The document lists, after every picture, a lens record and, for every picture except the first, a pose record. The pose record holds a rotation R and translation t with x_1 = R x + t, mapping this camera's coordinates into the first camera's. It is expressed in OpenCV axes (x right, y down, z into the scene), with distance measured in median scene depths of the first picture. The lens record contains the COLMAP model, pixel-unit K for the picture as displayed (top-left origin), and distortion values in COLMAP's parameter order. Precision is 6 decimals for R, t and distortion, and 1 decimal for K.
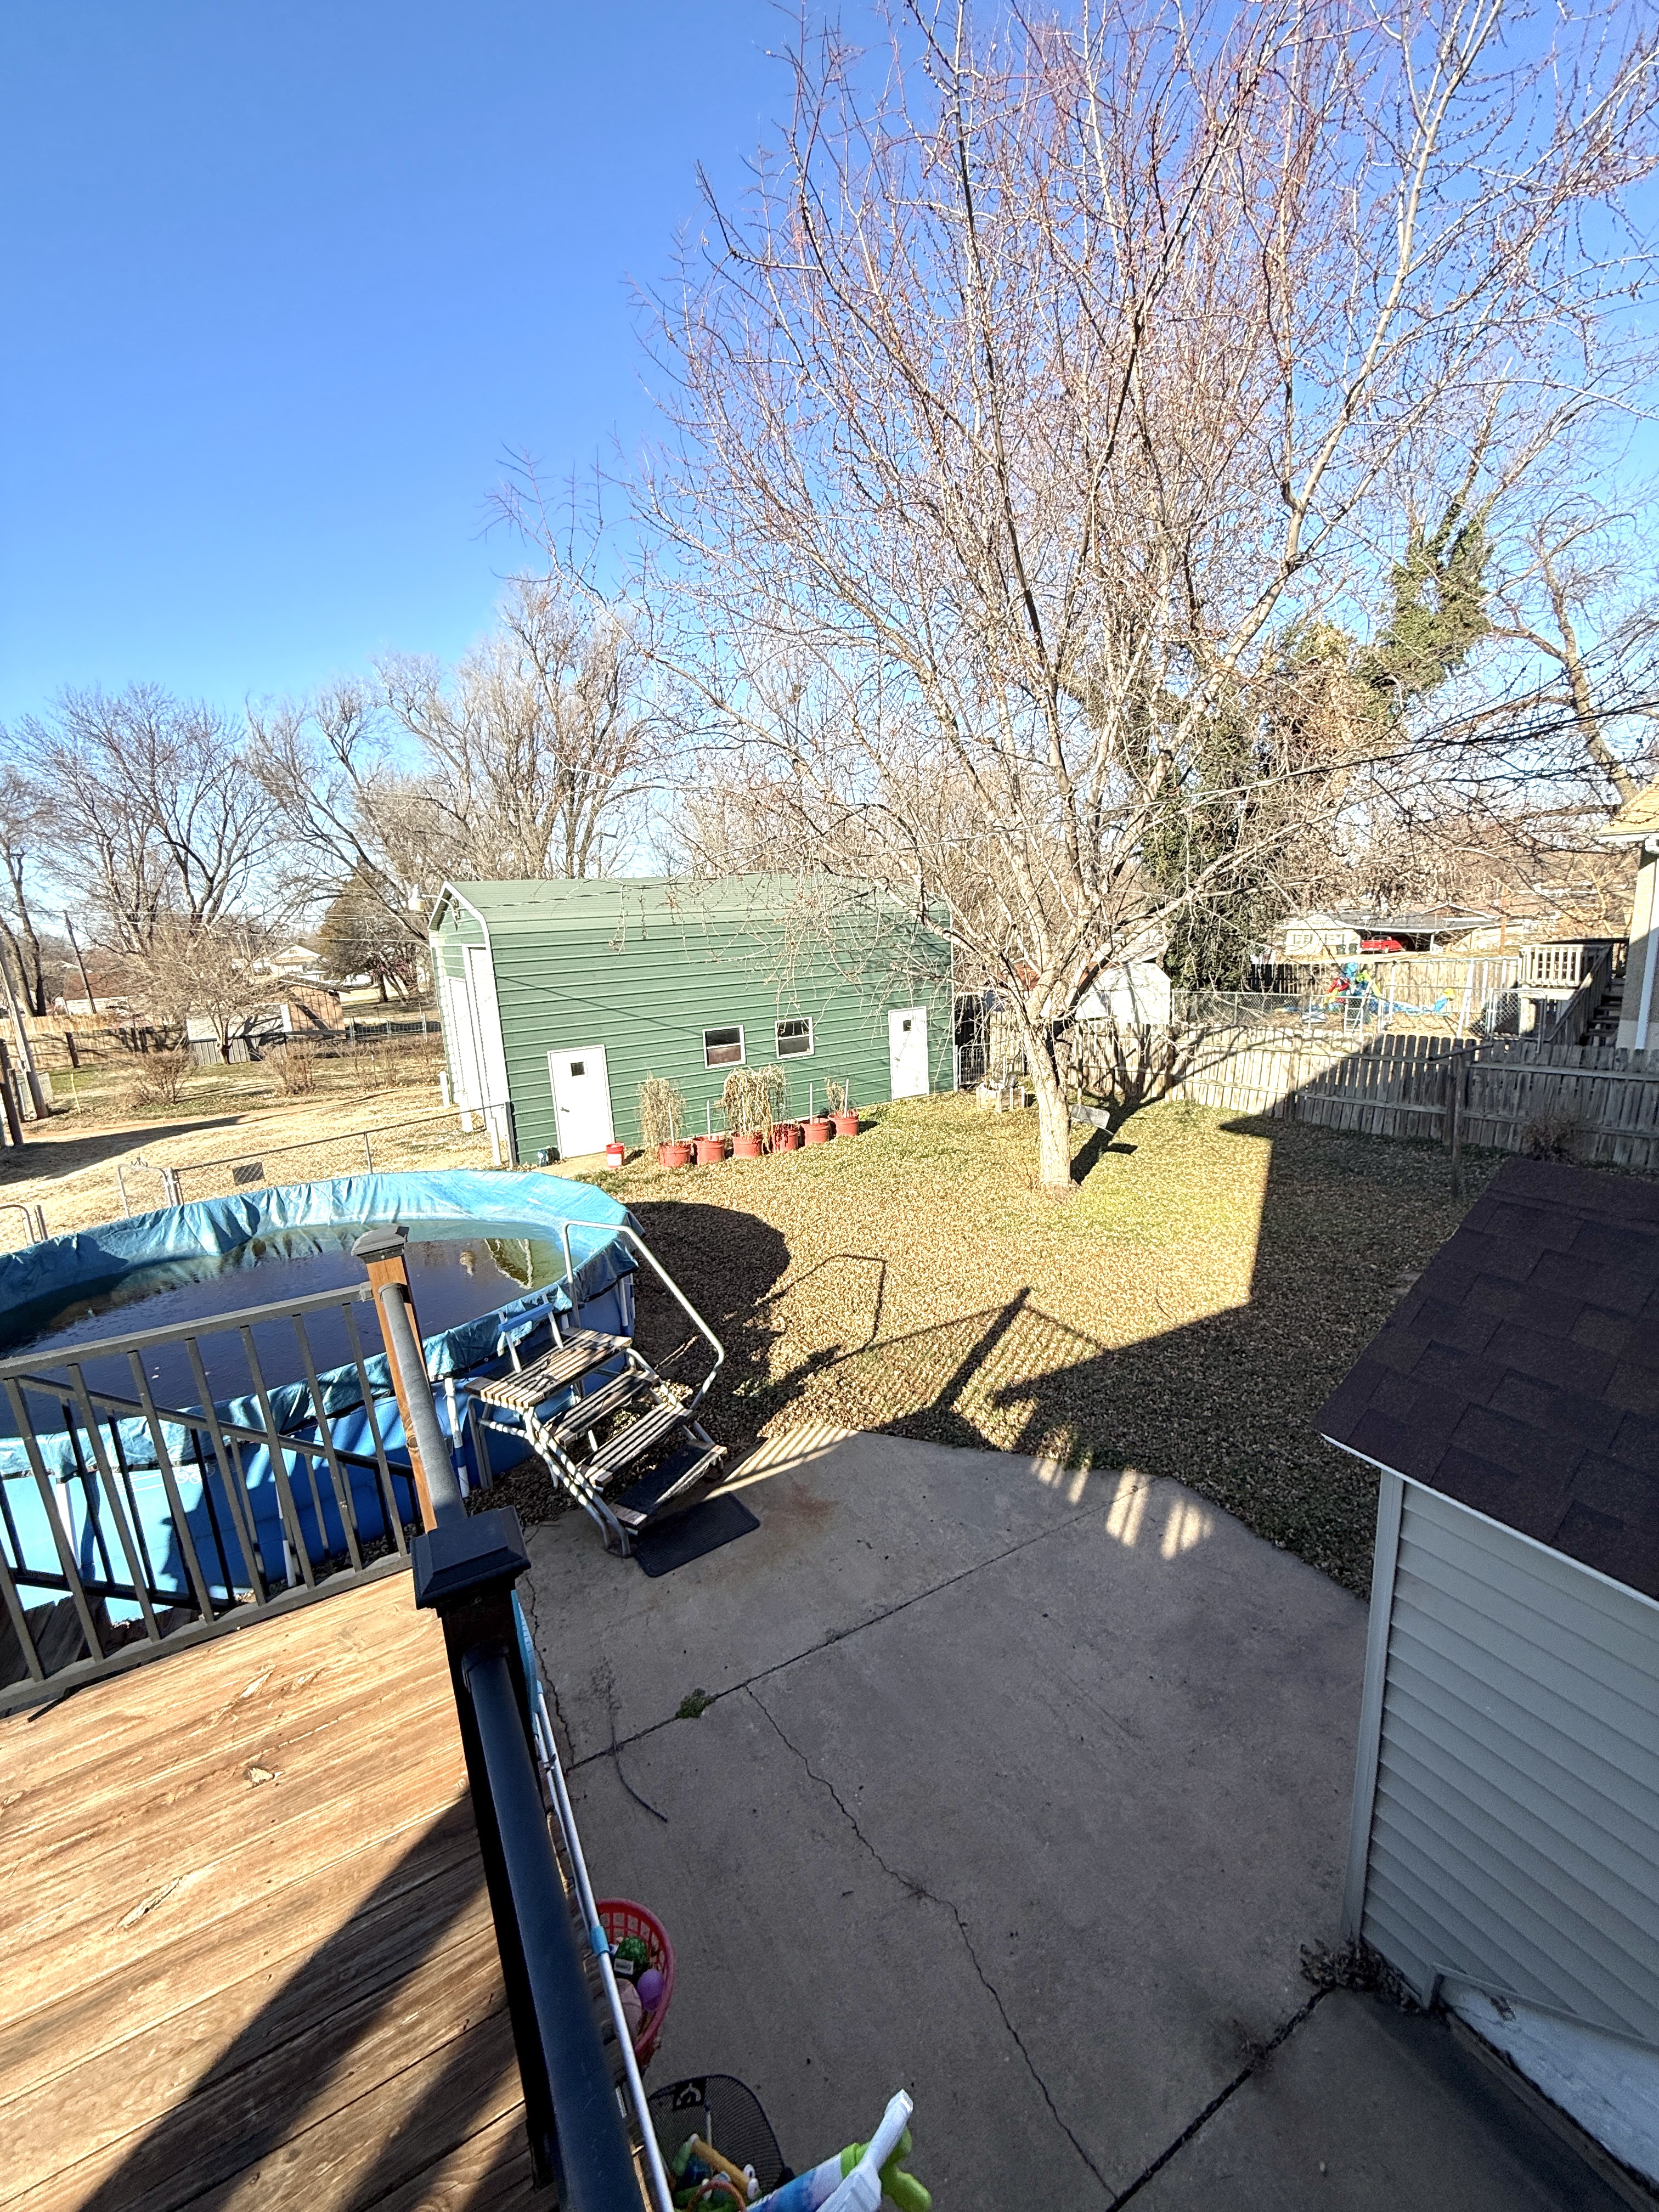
lens RADIAL K [[877.7, 0, 822.8], [0, 877.7, 1110.7], [0, 0, 1]] dist [-0.000156, 0.000214]
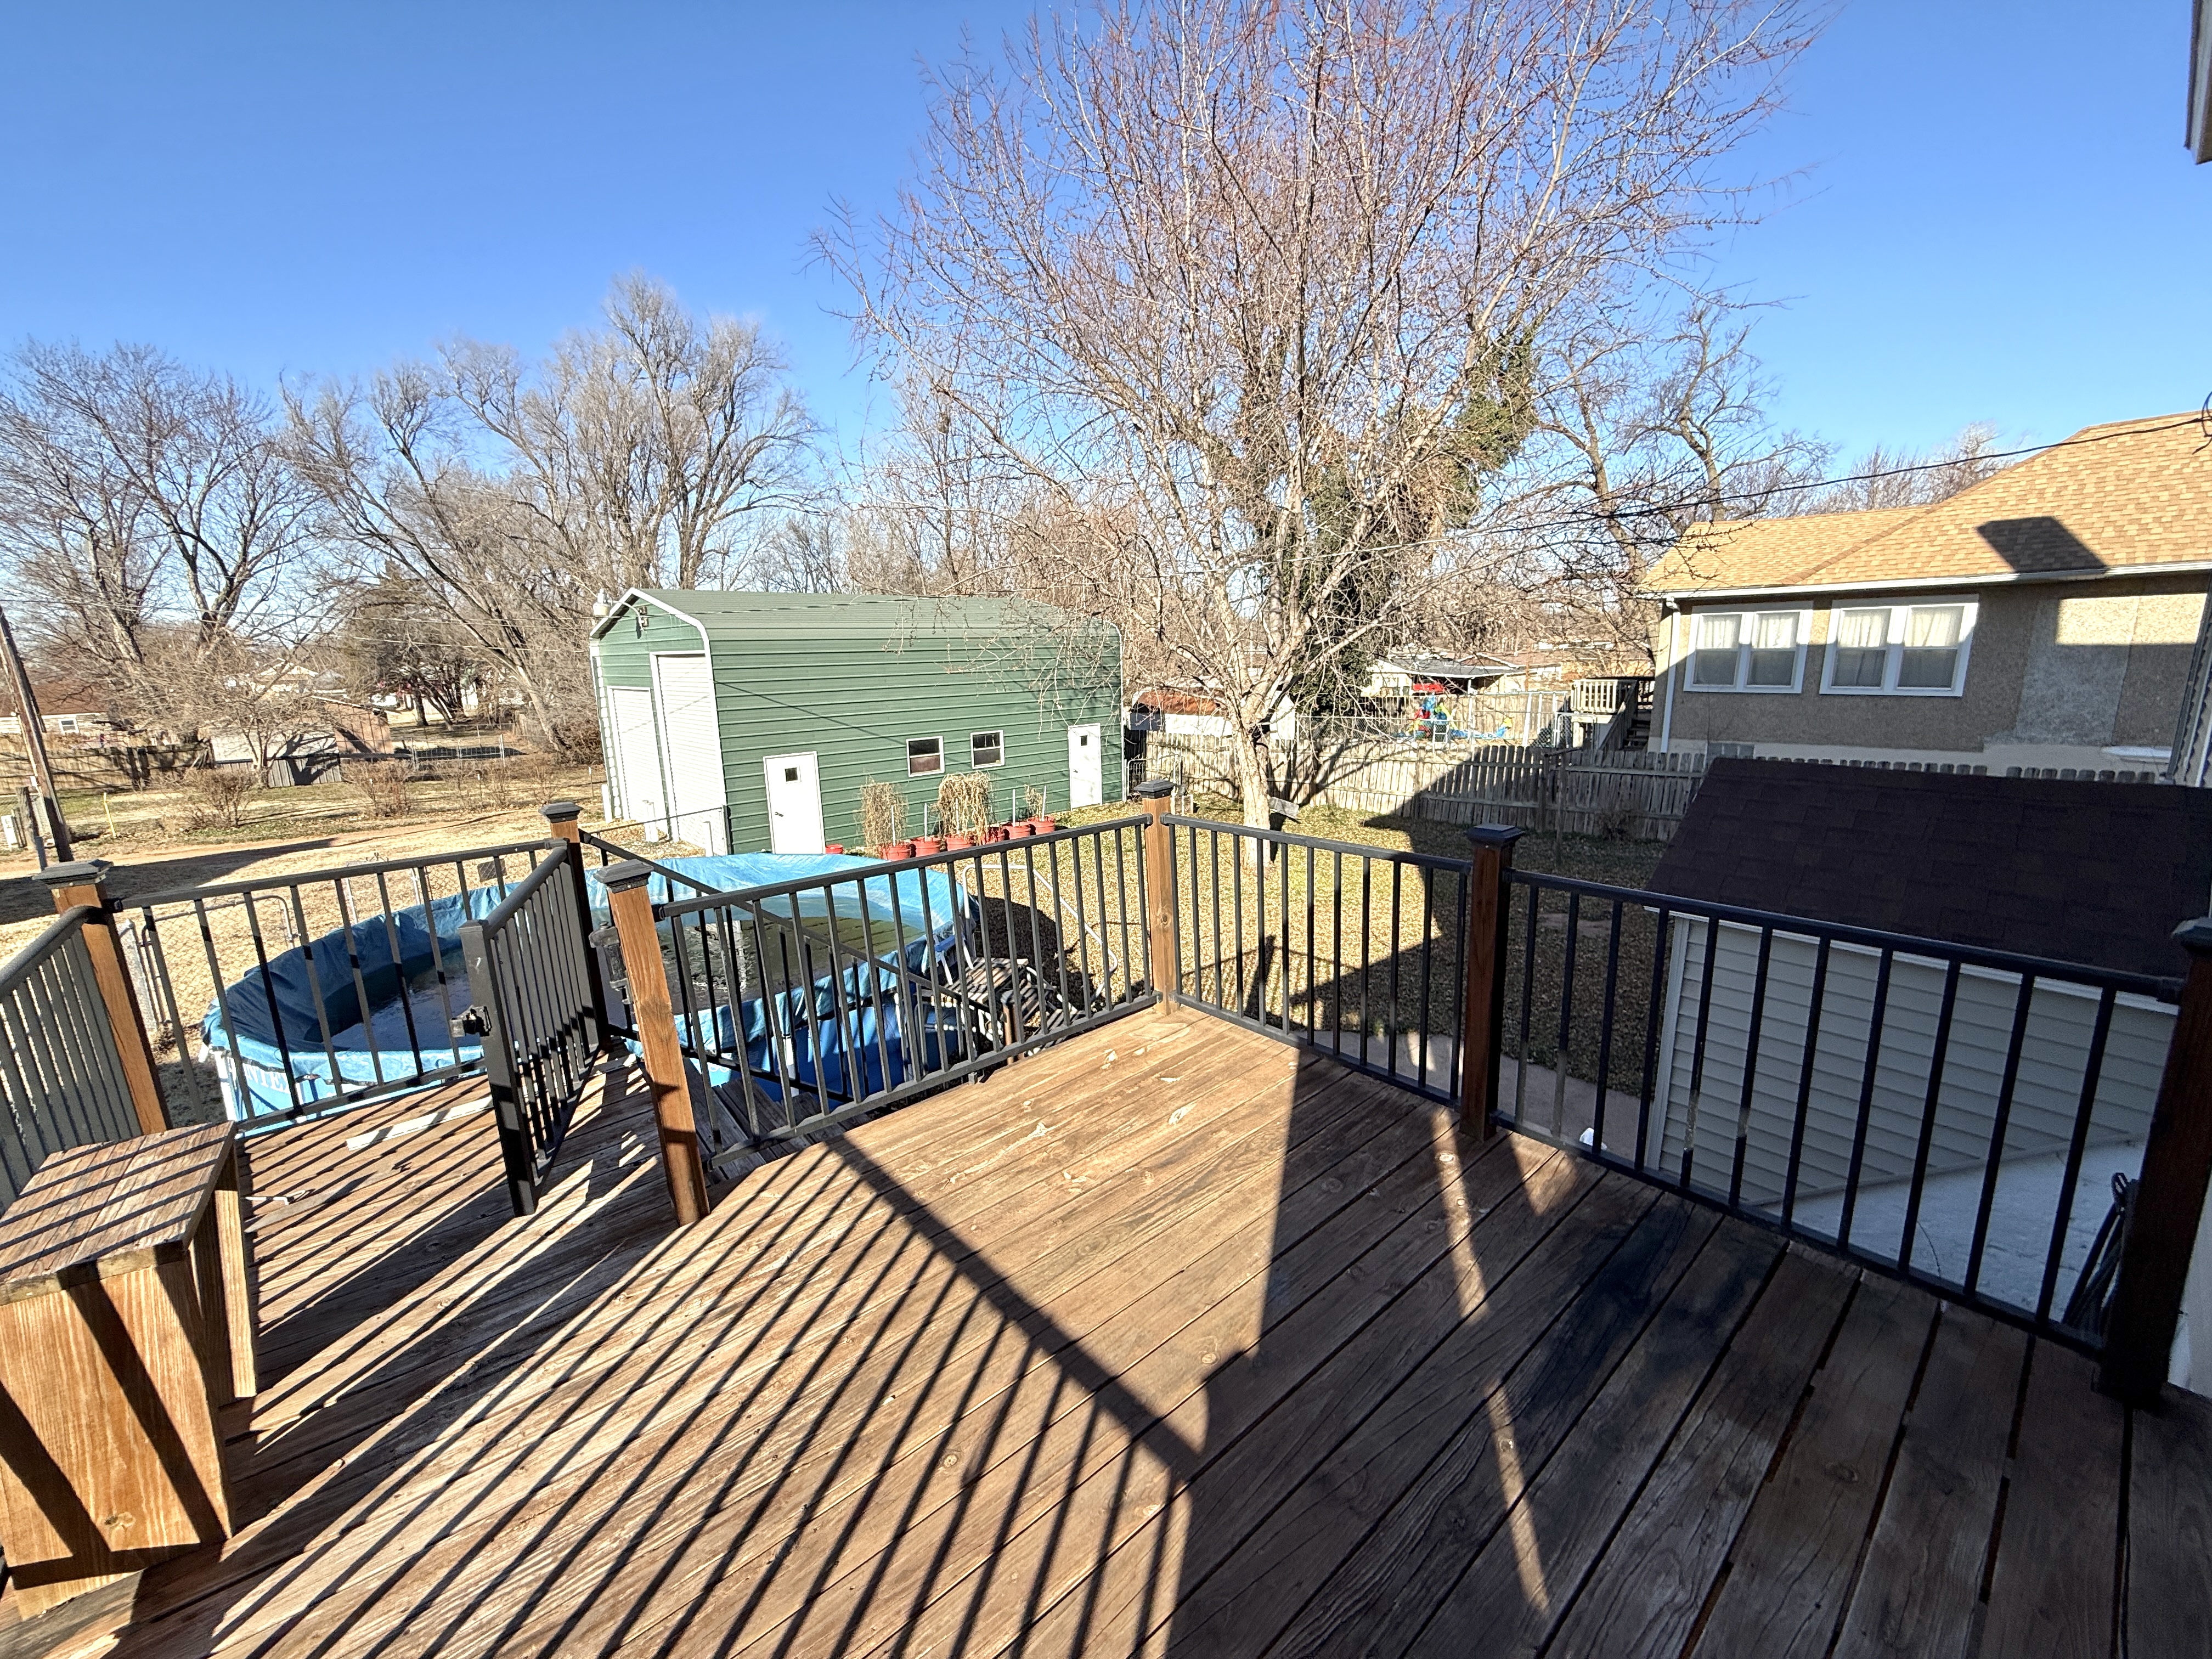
lens RADIAL K [[877.7, 0, 1093.8], [0, 877.7, 839.1], [0, 0, 1]] dist [-0.000156, 0.000214]
pose [[0.977768, -0.012761, 0.209300, -0.122925], [0.014281, 0.999881, -0.005755, 0.032523], [-0.209202, 0.008616, 0.977835, -0.068436]]
